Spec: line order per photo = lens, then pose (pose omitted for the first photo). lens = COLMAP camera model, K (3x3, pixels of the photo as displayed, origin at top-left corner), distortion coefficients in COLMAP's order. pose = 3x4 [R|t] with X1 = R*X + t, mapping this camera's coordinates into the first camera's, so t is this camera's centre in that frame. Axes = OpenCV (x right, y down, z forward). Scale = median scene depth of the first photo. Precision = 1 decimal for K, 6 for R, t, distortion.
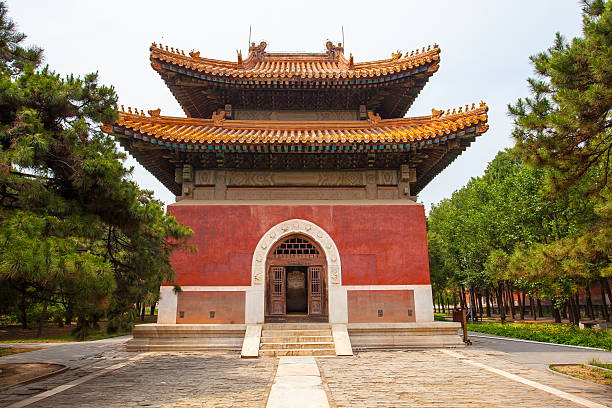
lens RADIAL K [[409.1, 0, 306.0], [0, 409.1, 204.0], [0, 0, 1]] dist [-0.001696, -0.000340]
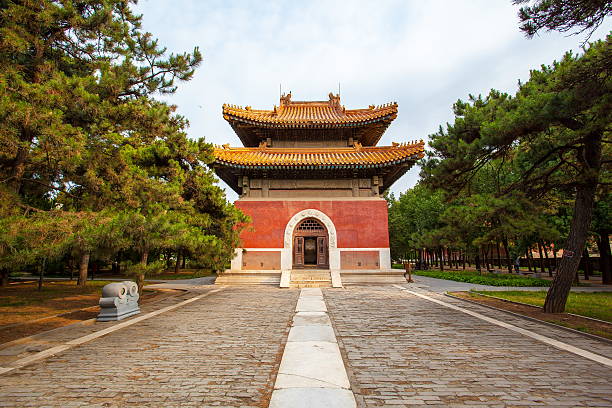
lens RADIAL K [[280.6, 0, 306.0], [0, 280.6, 204.0], [0, 0, 1]] dist [-0.025833, -0.000327]
pose [[0.999184, -0.002790, -0.040297, 0.005199], [0.004756, 0.998799, 0.048760, -0.039831], [0.040113, -0.048912, 0.997997, -0.153774]]
